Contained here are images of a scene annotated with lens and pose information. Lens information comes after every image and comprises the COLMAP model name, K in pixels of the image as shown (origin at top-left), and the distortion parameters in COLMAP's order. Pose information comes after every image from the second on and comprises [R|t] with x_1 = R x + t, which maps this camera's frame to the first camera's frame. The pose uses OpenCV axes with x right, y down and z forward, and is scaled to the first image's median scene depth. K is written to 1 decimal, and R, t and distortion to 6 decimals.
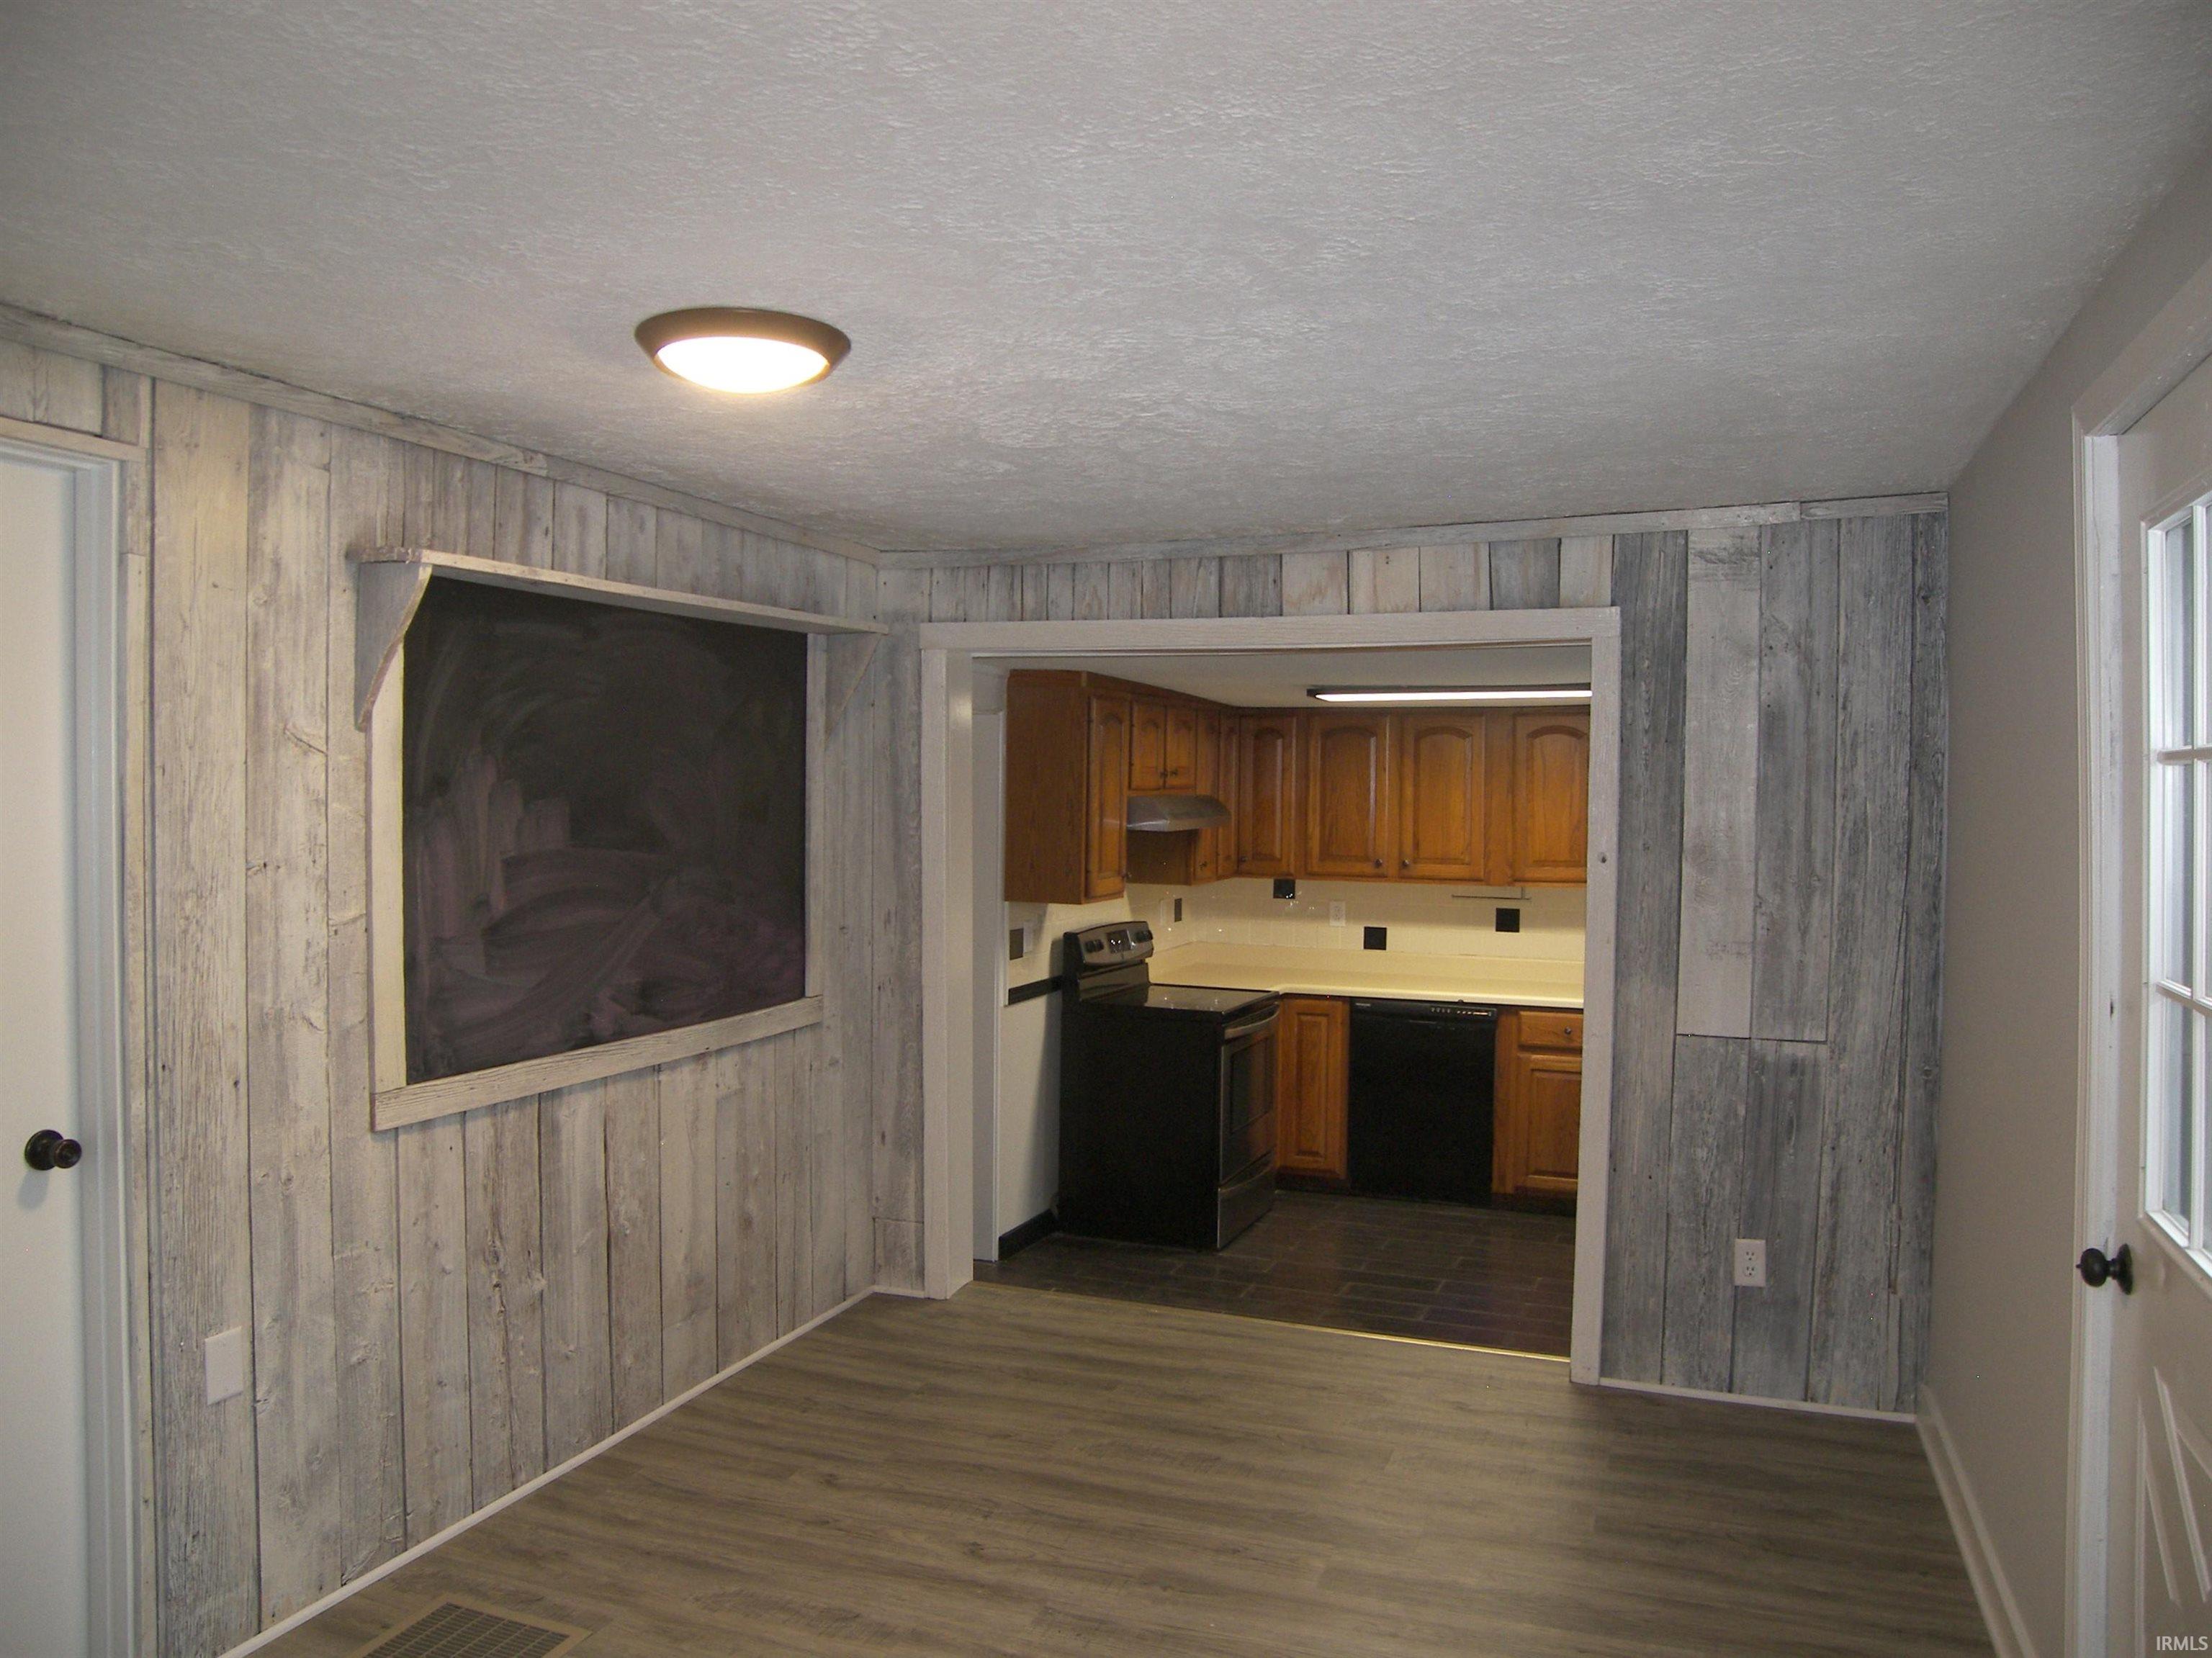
lens RADIAL K [[1613.8, 0, 1056.4], [0, 1613.8, 828.1], [0, 0, 1]] dist [-0.143022, 0.099416]
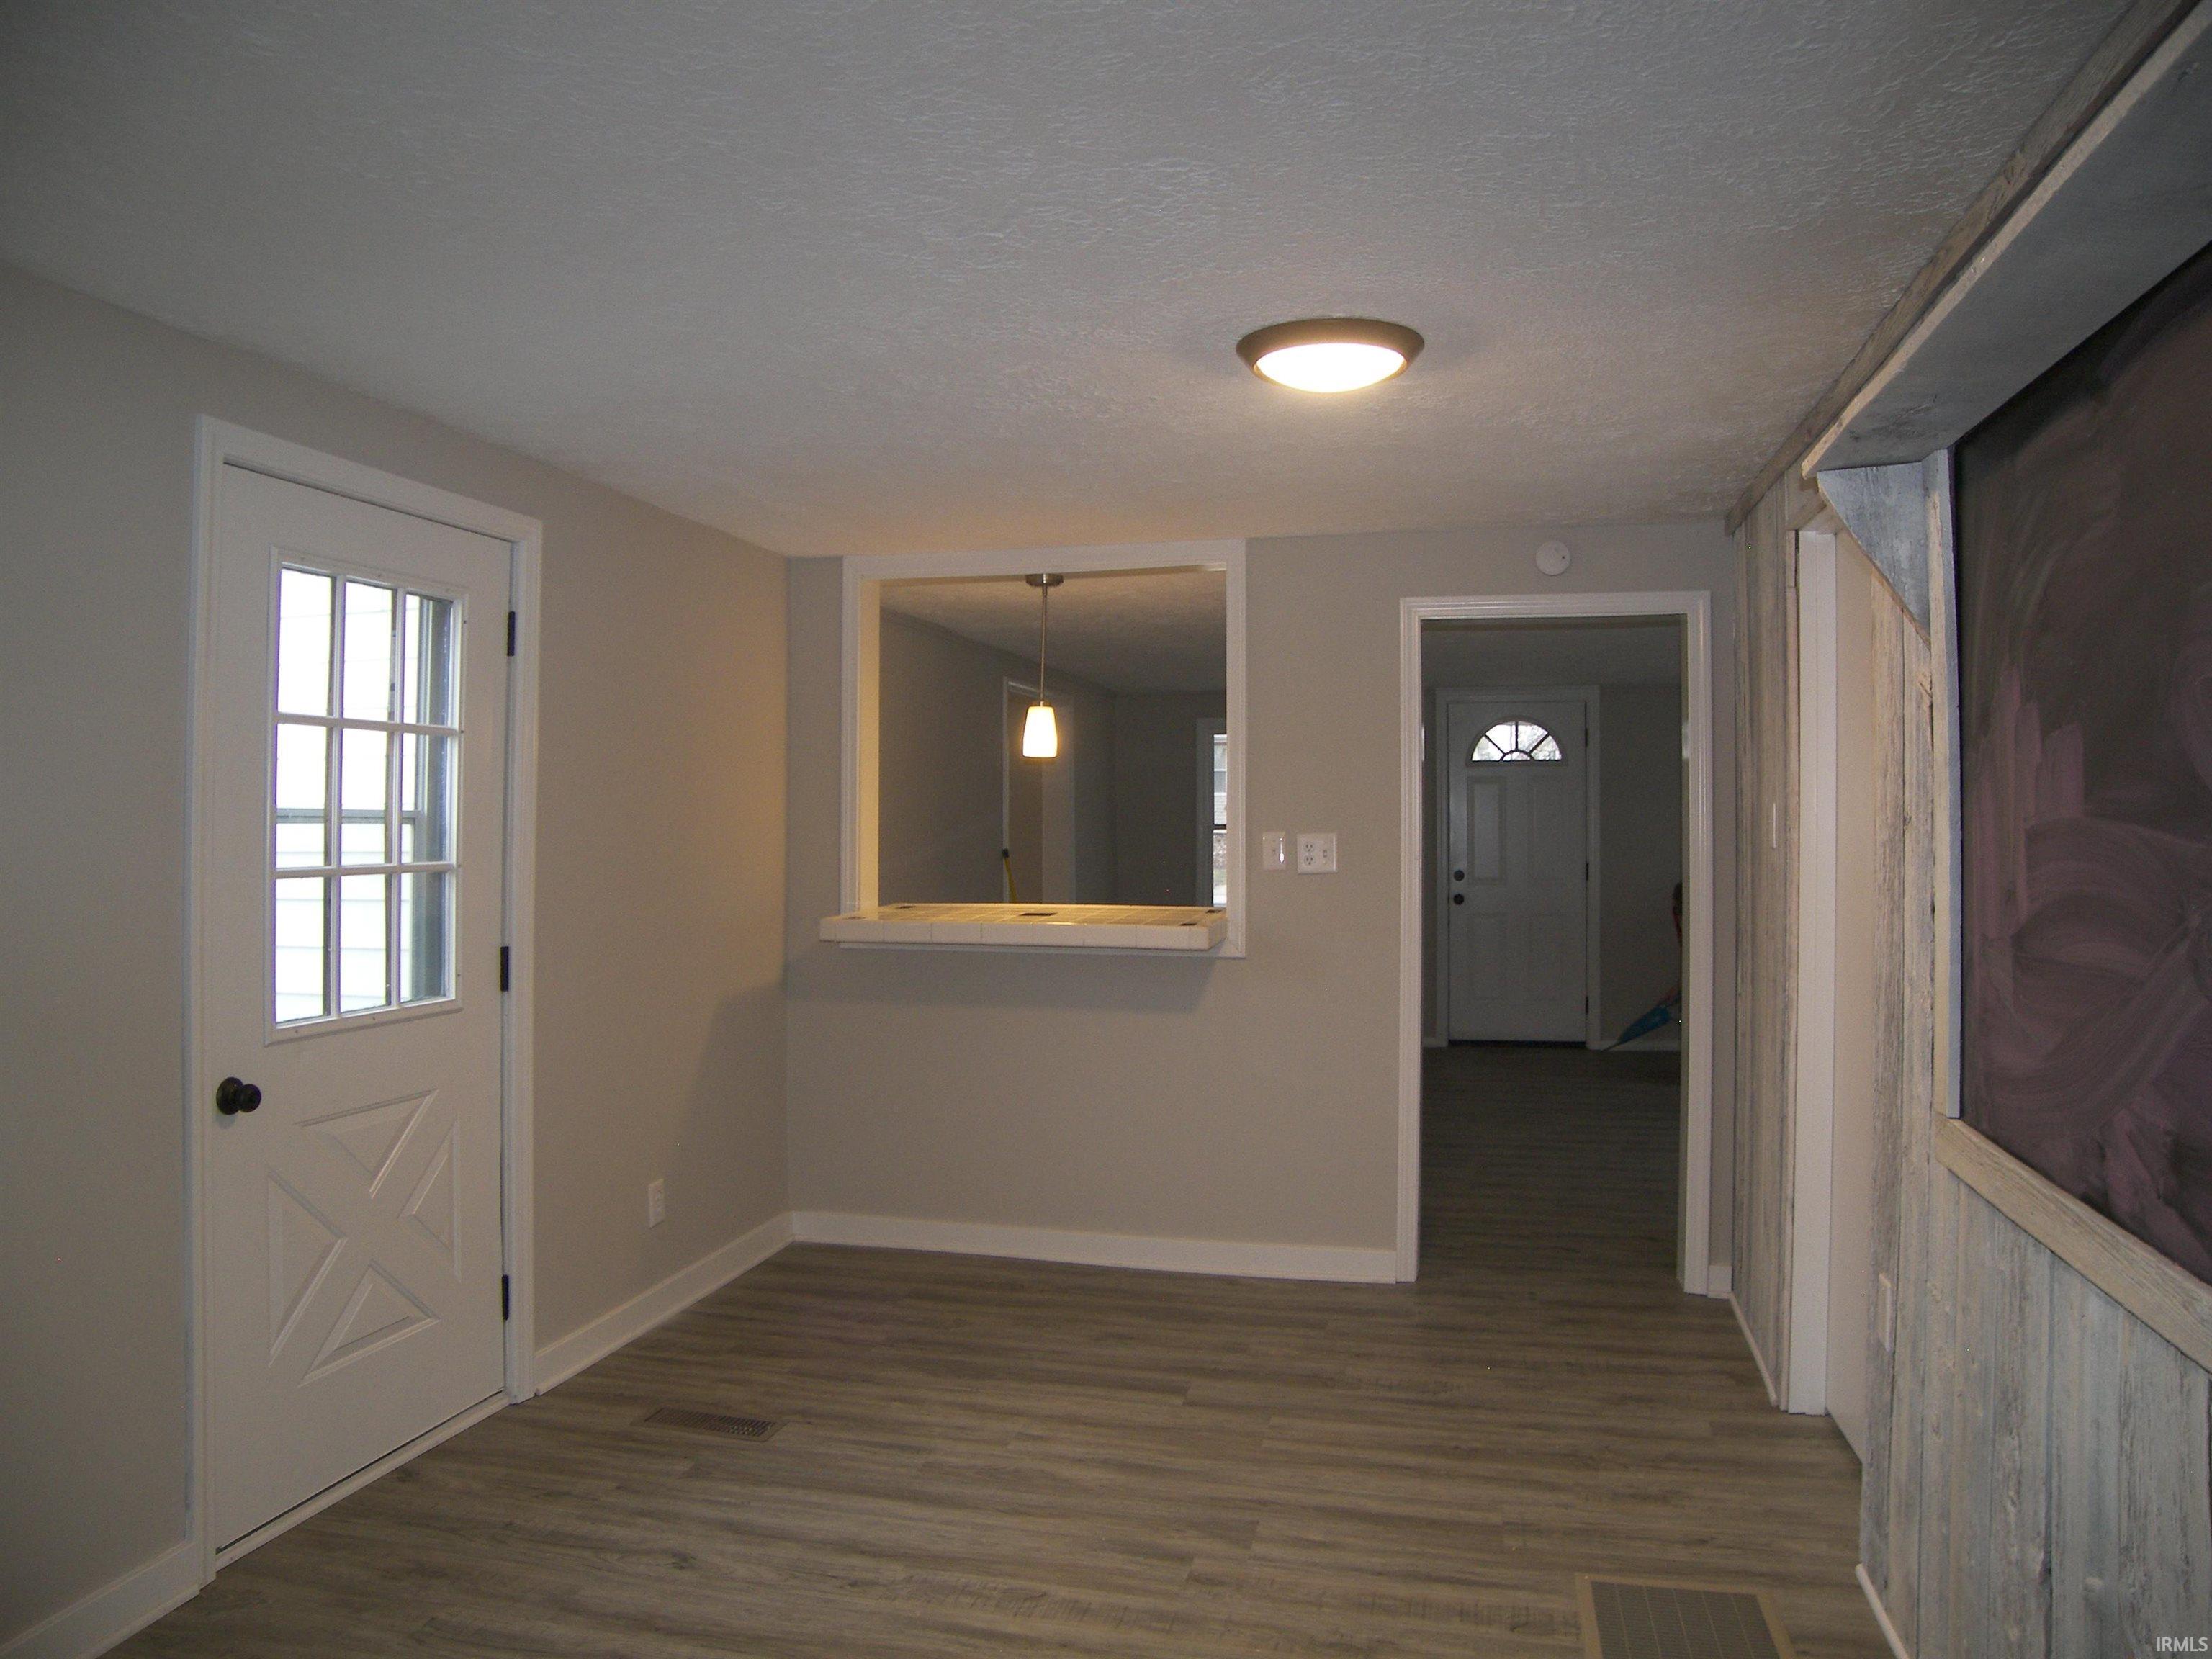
lens RADIAL K [[1613.9, 0, 1099.1], [0, 1613.9, 821.9], [0, 0, 1]] dist [-0.143022, 0.099416]
pose [[-0.985103, -0.006864, -0.171829, 0.080326], [-0.010847, 0.999694, 0.022251, 0.005660], [0.171623, 0.023783, -0.984876, 1.145851]]
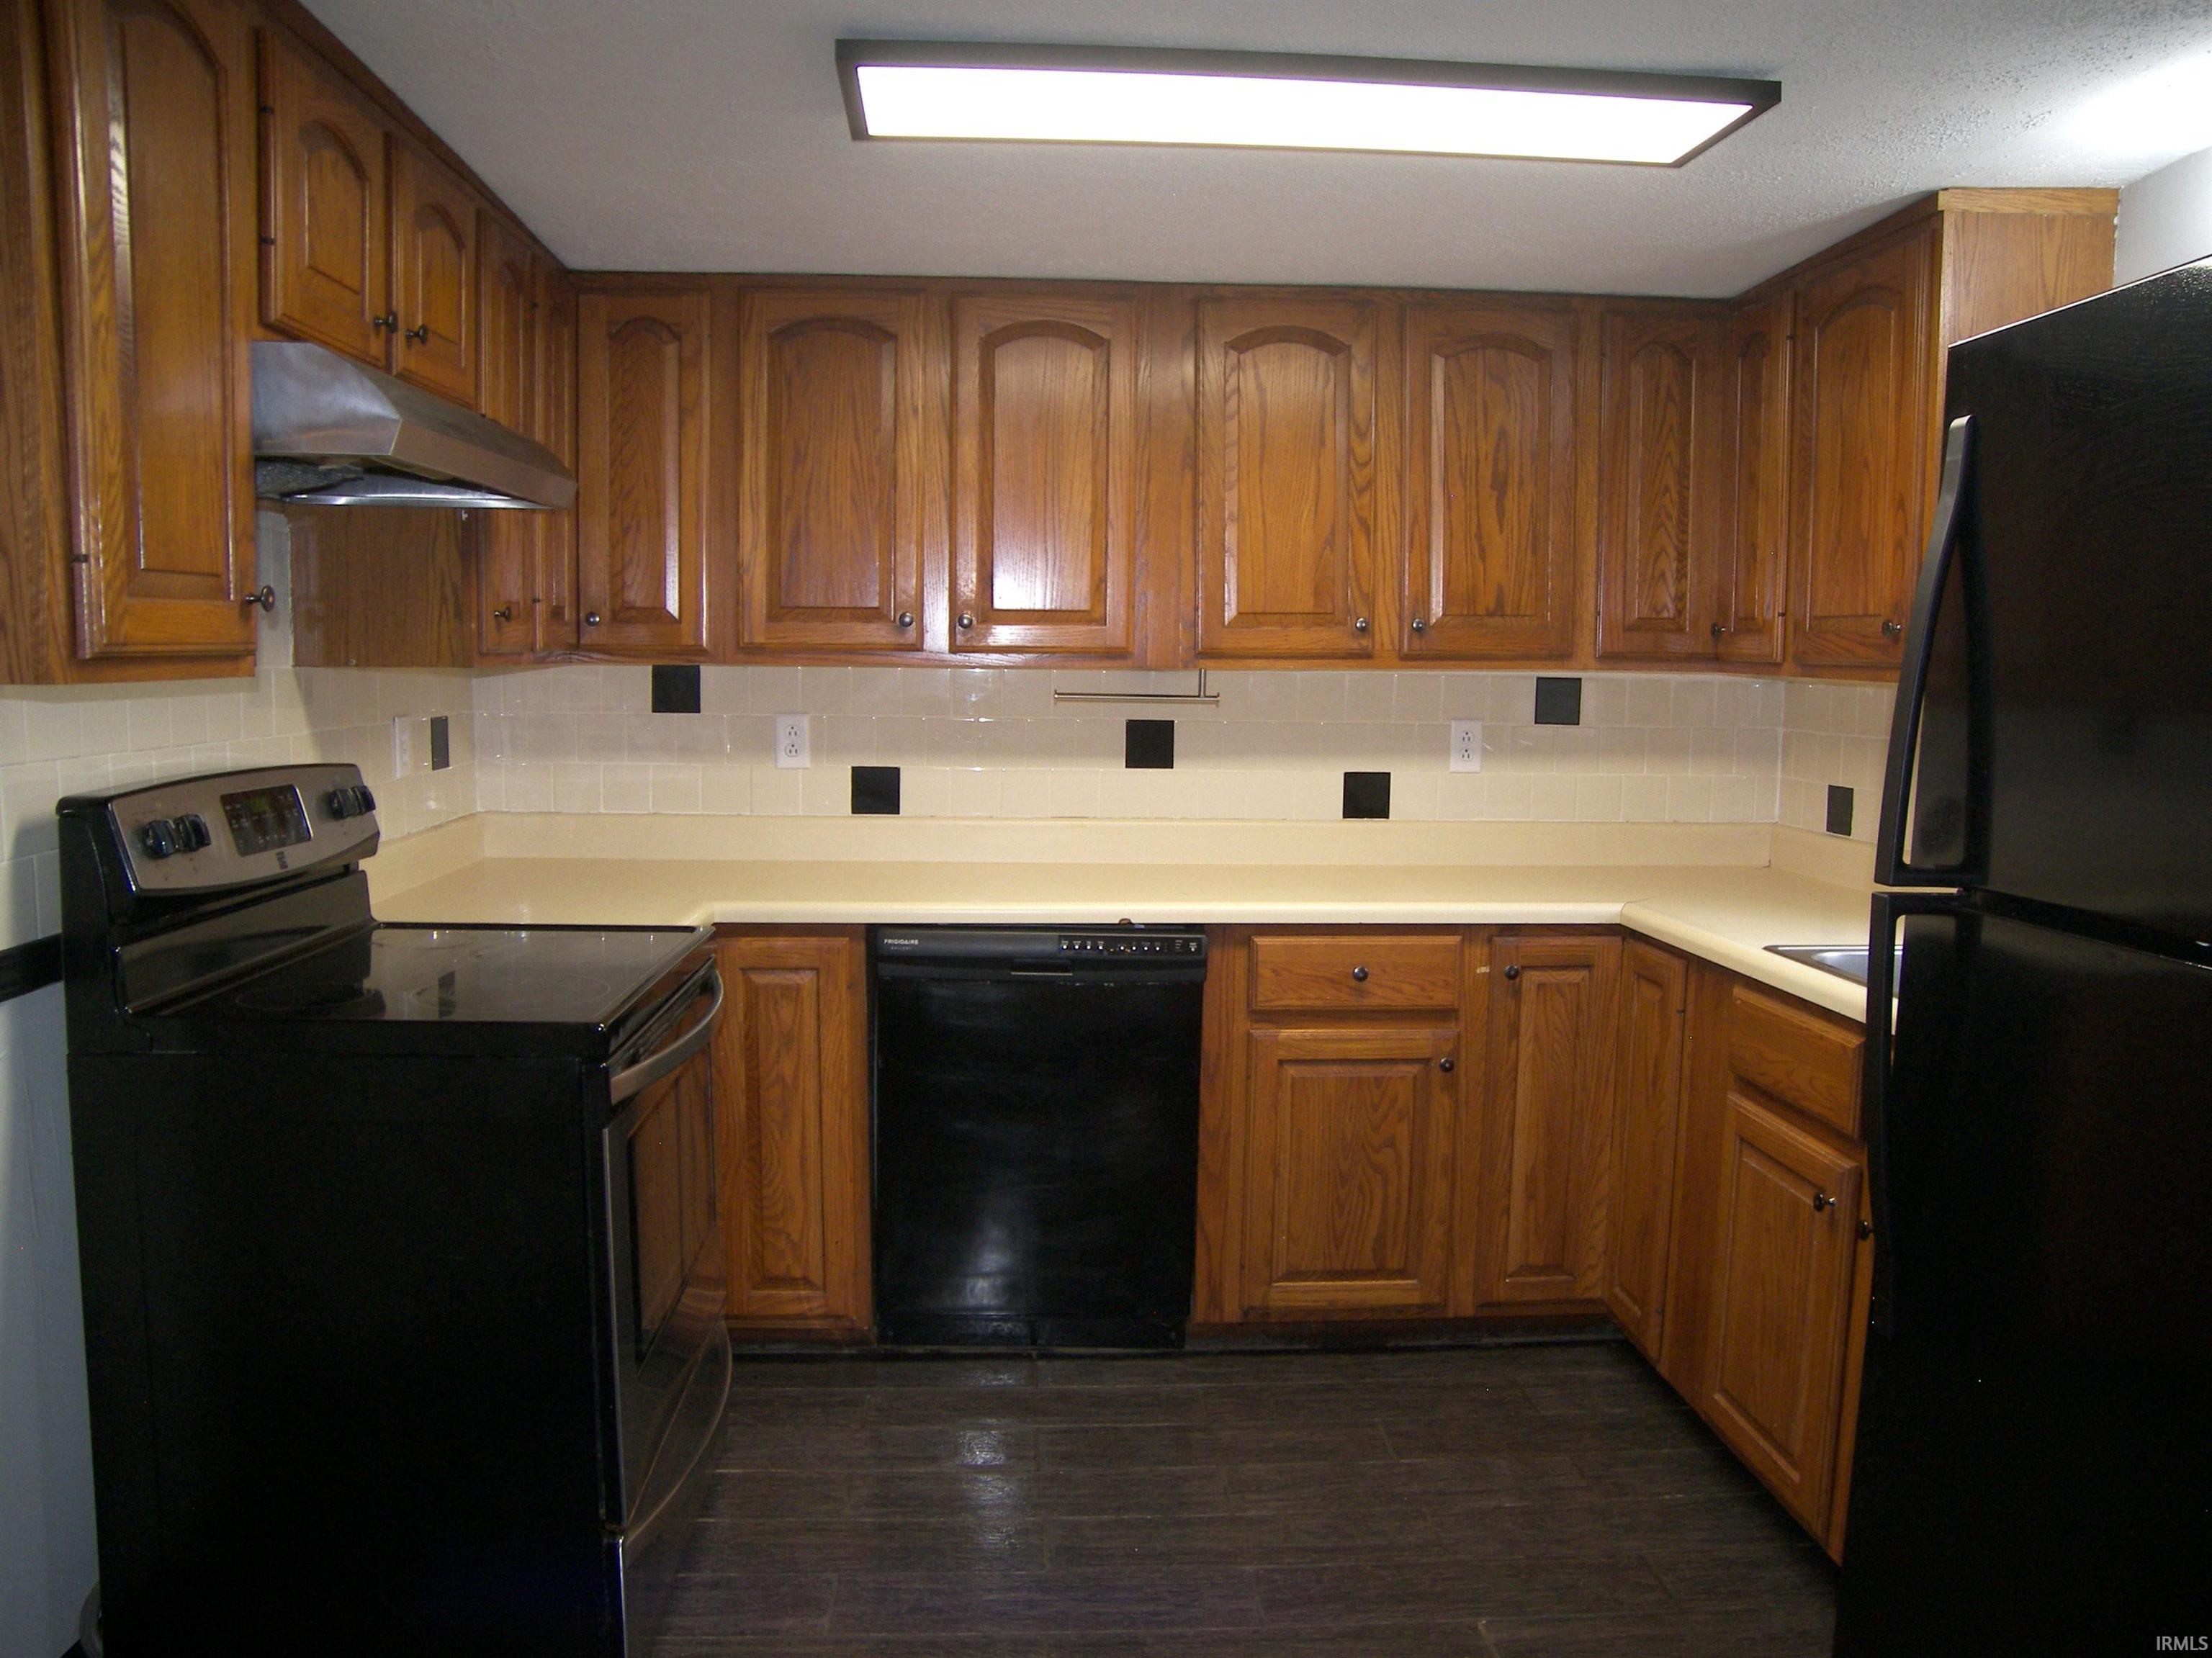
lens RADIAL K [[1613.8, 0, 1091.4], [0, 1613.8, 835.7], [0, 0, 1]] dist [-0.143022, 0.099416]
pose [[0.892912, -0.048543, 0.447606, 0.066360], [0.009014, 0.995899, 0.090023, 0.064174], [-0.450140, -0.076348, 0.889688, 0.881483]]
